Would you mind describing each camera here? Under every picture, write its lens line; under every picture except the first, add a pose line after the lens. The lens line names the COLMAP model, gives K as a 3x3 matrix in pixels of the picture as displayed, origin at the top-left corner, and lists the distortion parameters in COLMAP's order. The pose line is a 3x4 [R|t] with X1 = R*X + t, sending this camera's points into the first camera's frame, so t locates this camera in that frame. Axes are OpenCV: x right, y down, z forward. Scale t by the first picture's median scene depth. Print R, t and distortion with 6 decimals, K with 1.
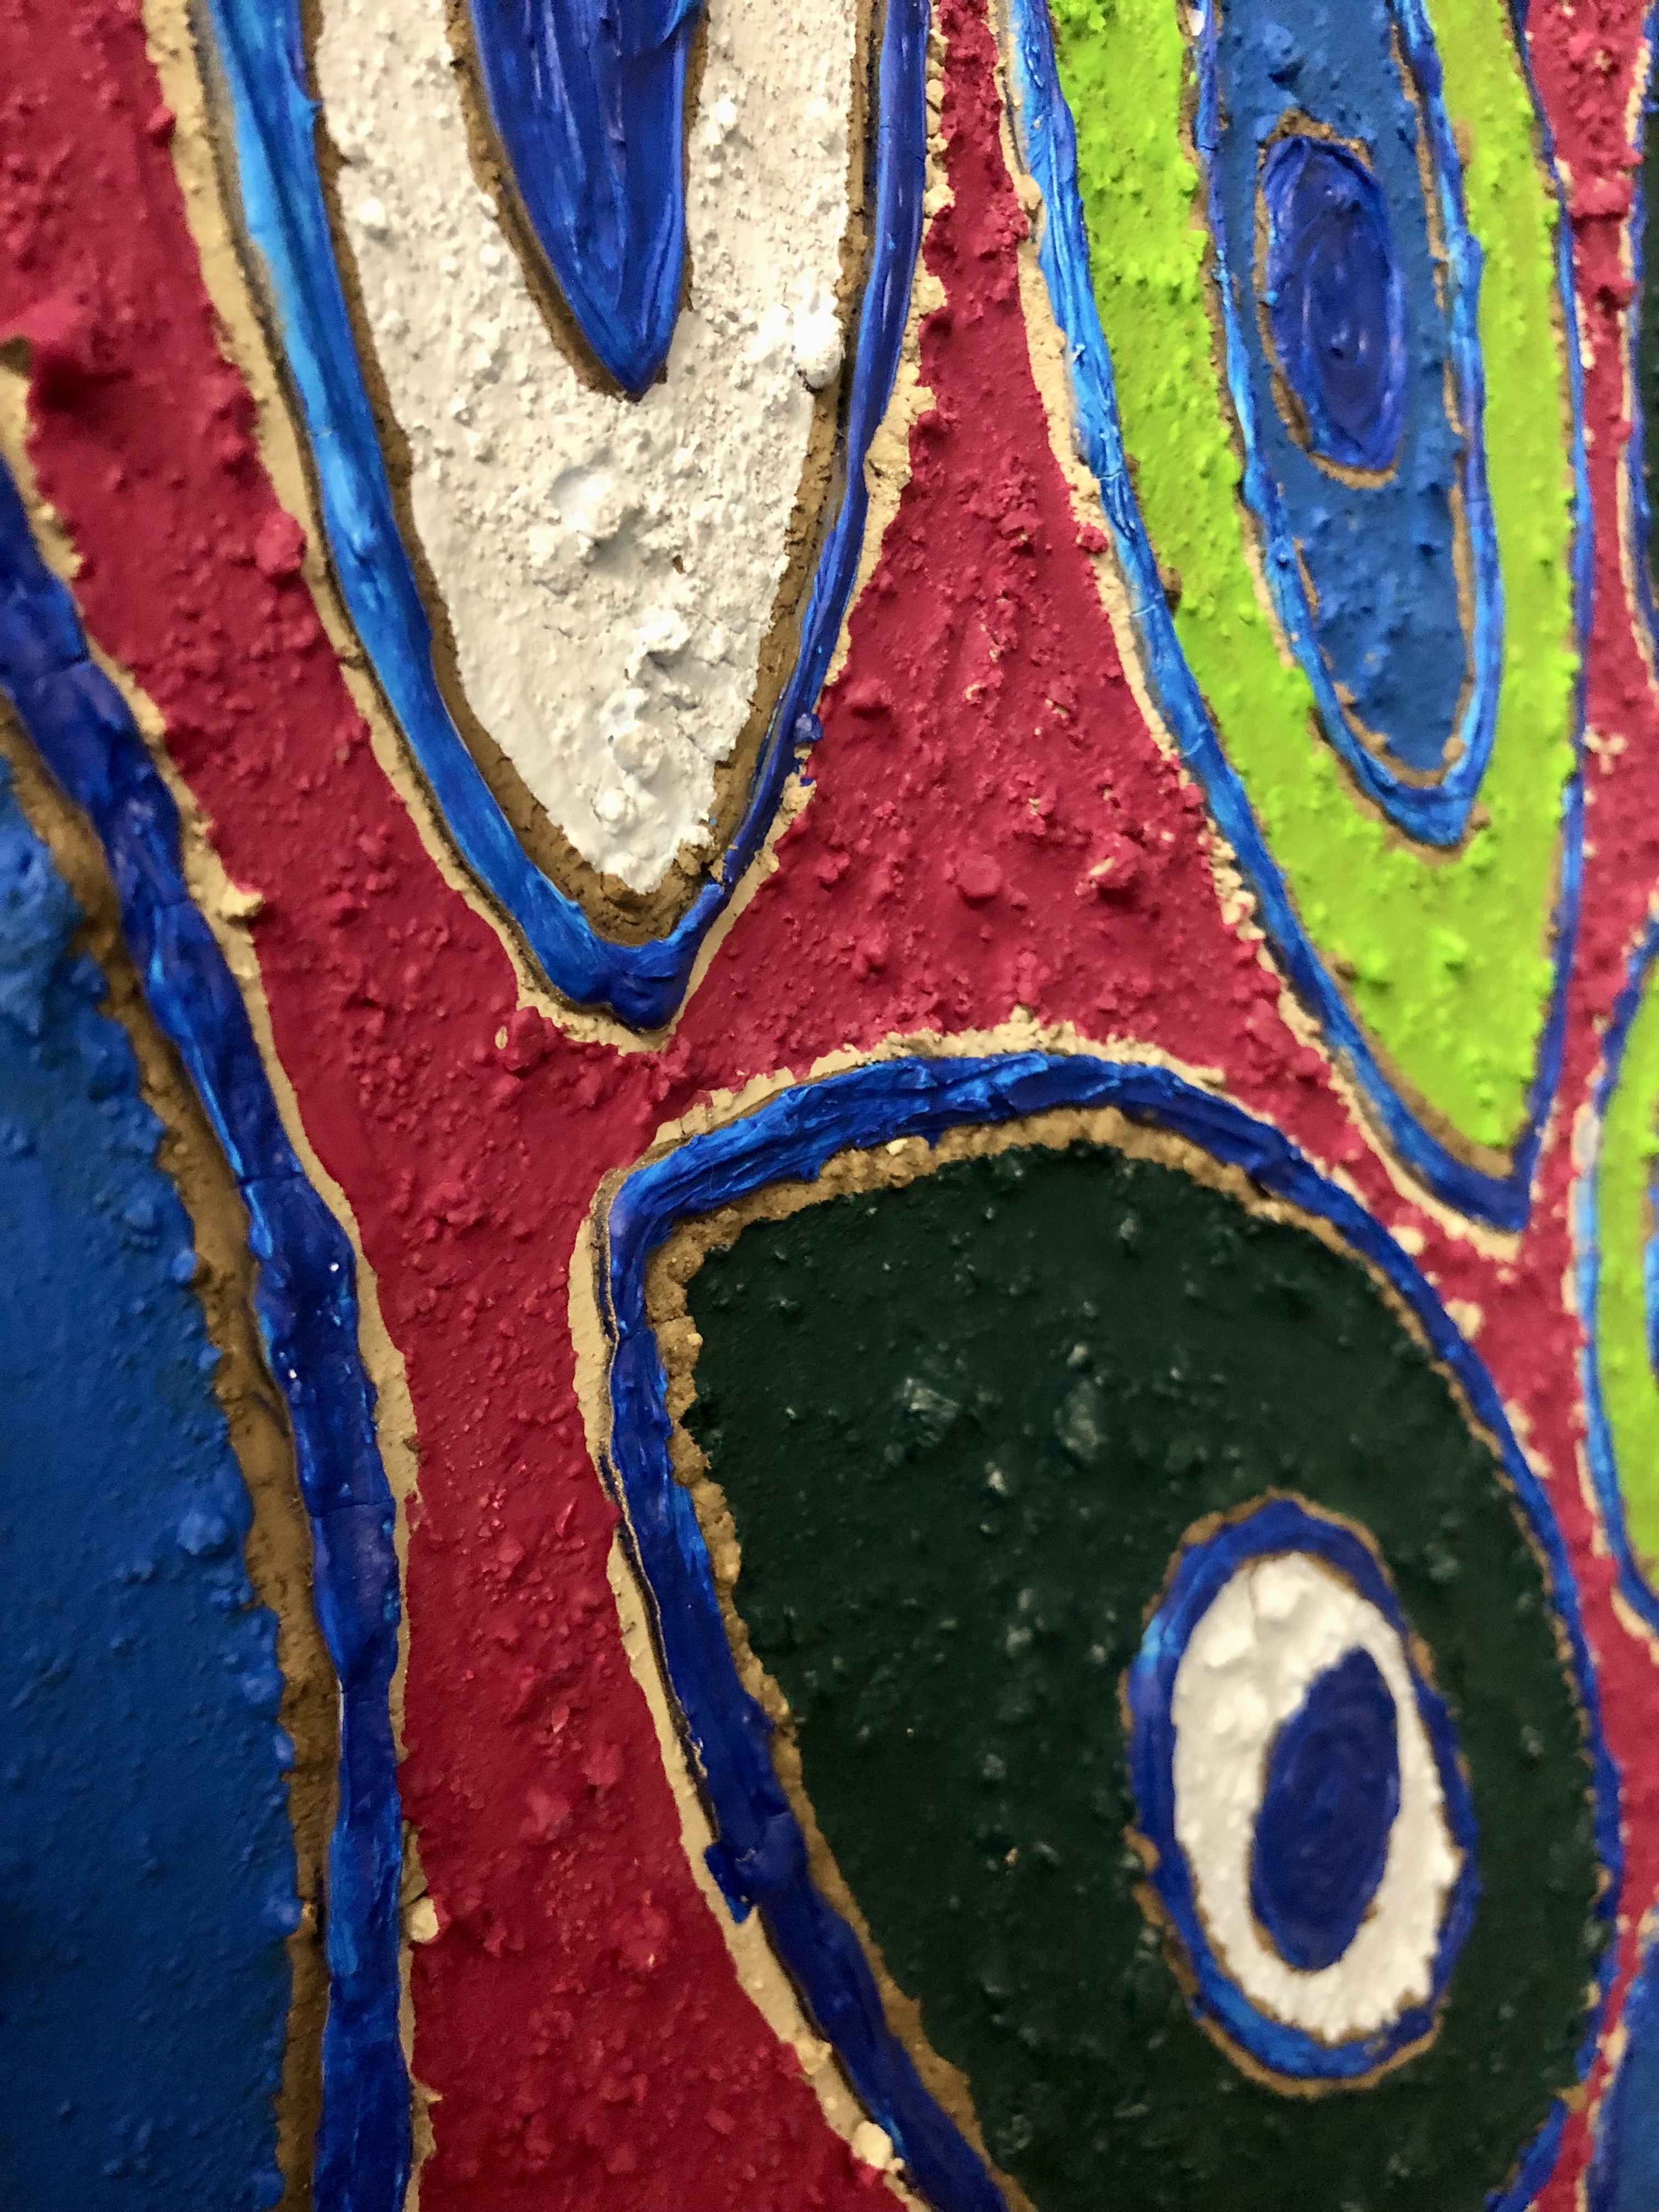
lens RADIAL K [[1872.9, 0, 821.3], [0, 1872.9, 1113.8], [0, 0, 1]] dist [0.023515, -0.039441]
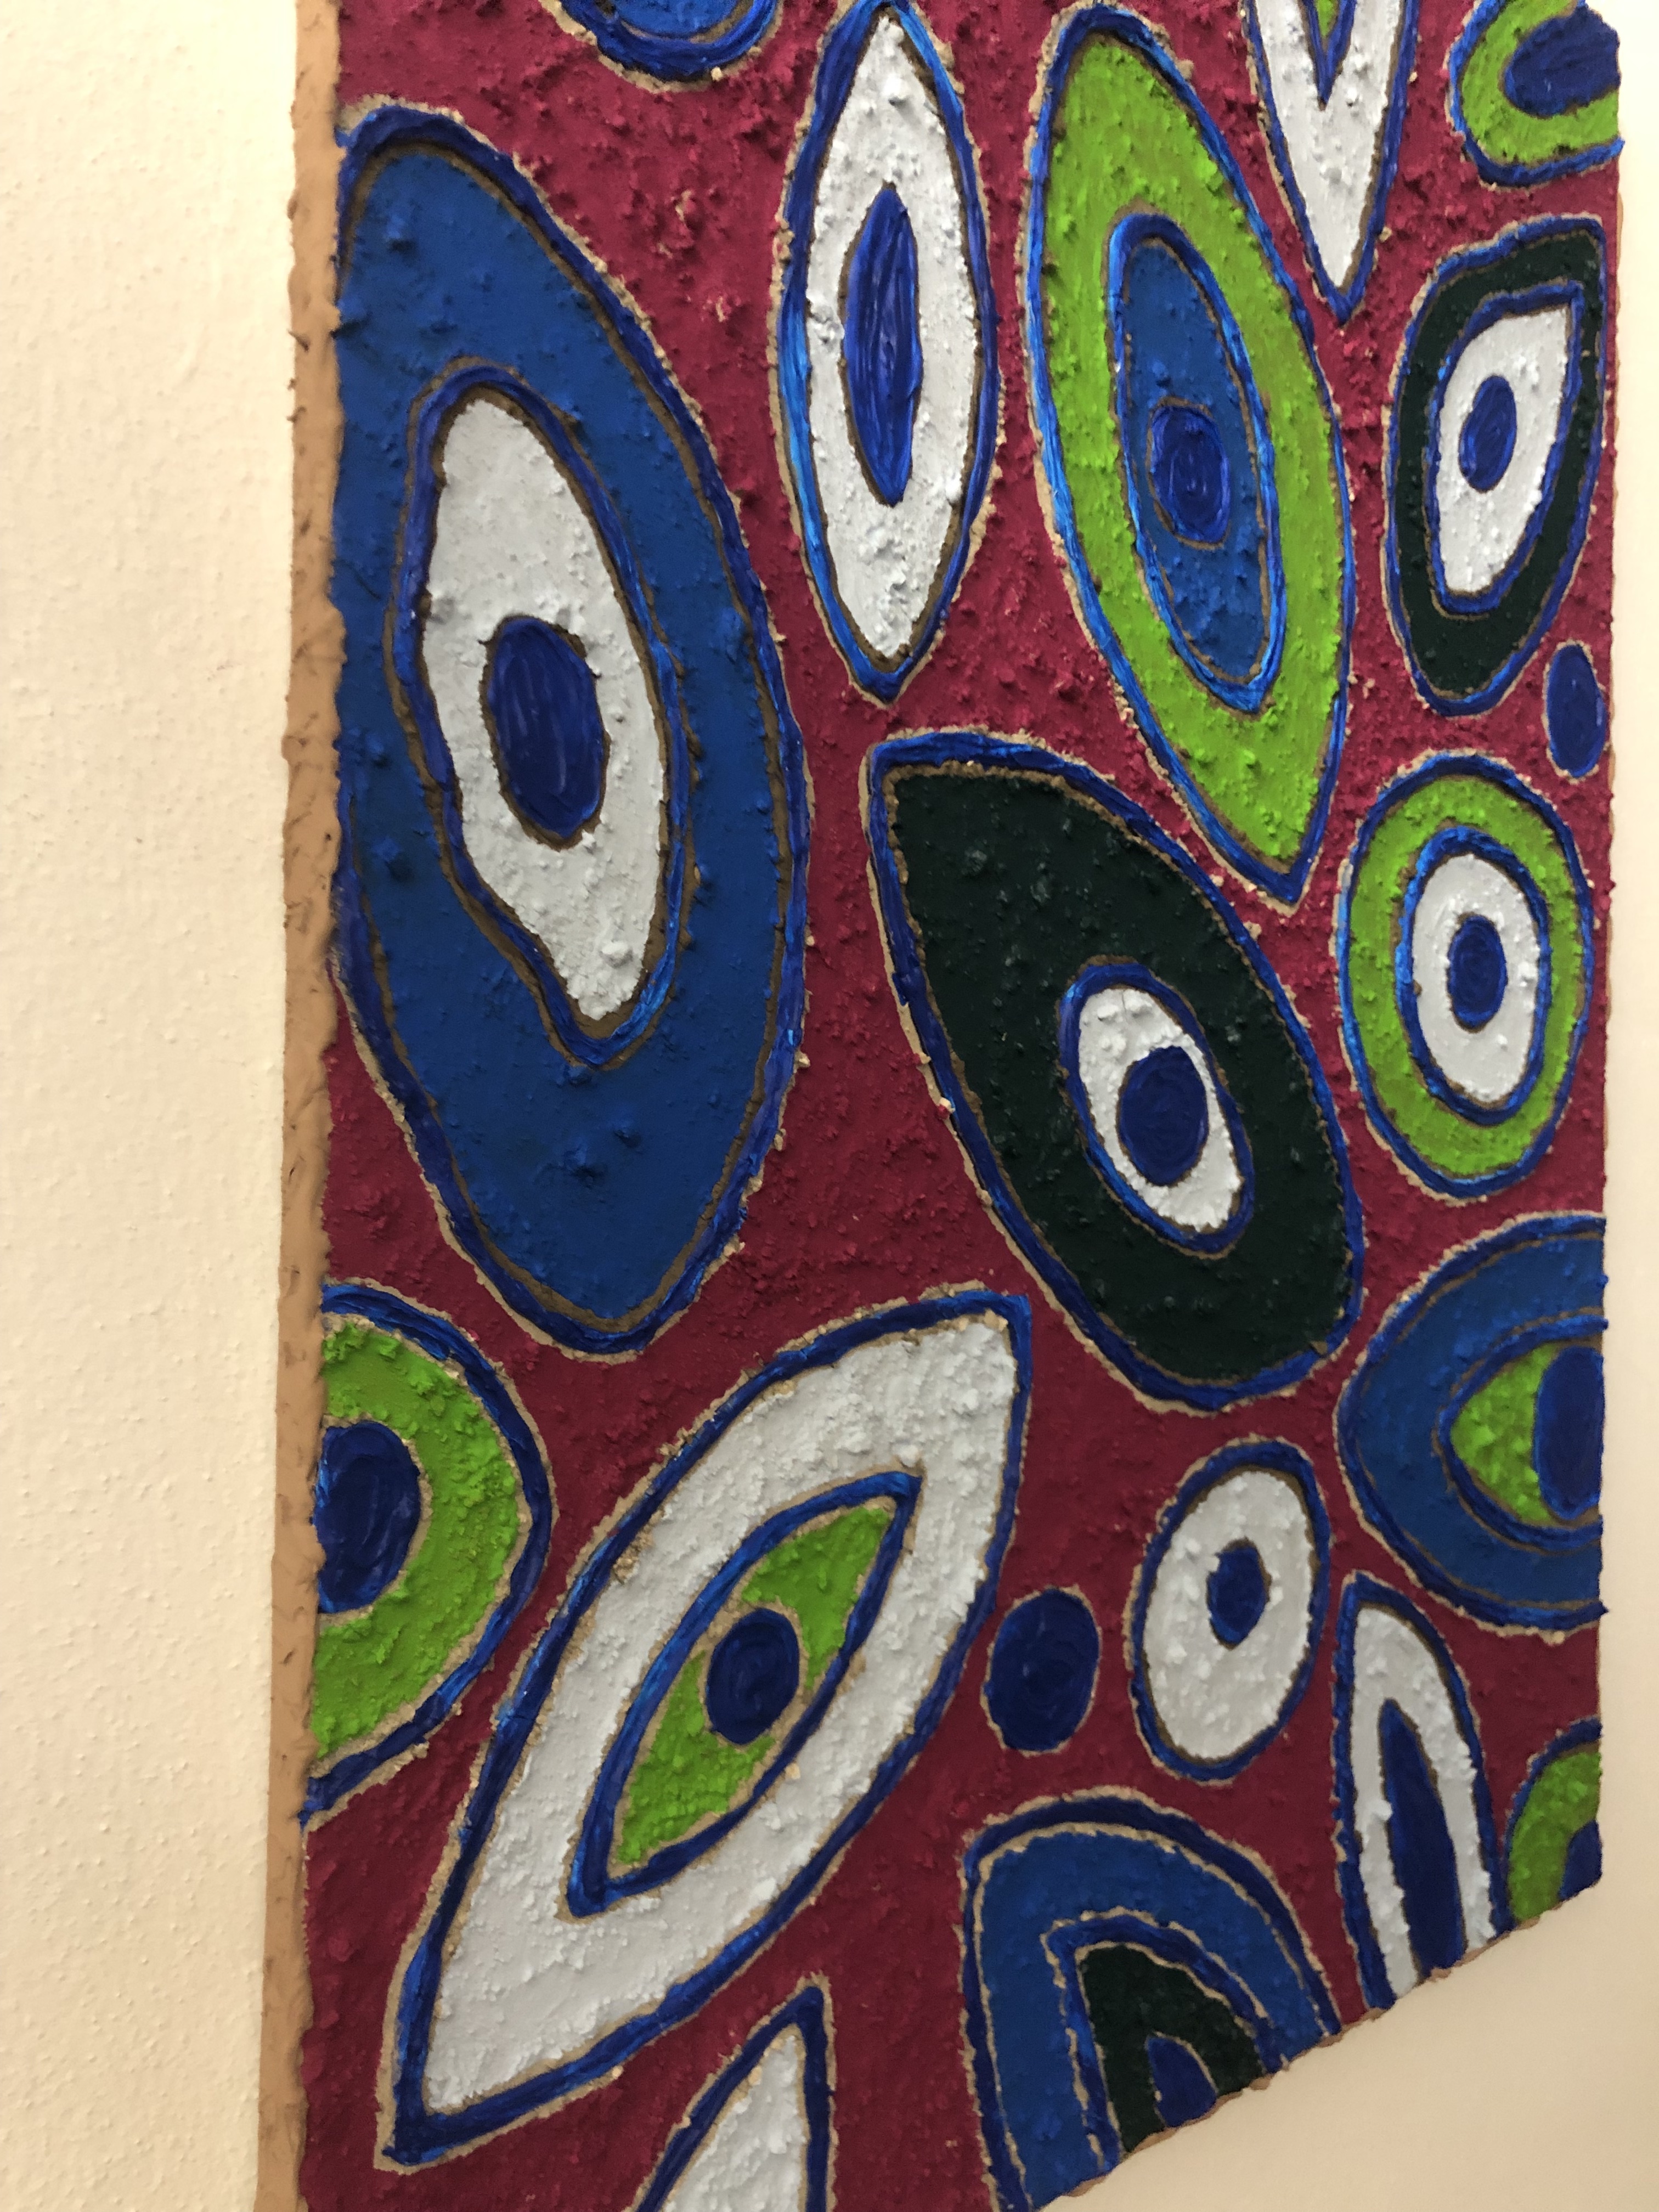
lens RADIAL K [[1872.9, 0, 849.6], [0, 1872.9, 1086.5], [0, 0, 1]] dist [0.023515, -0.039441]
pose [[0.993933, 0.043087, -0.101193, 0.156419], [-0.050143, 0.996407, -0.068258, 0.666354], [0.097889, 0.072918, 0.992522, -1.702473]]
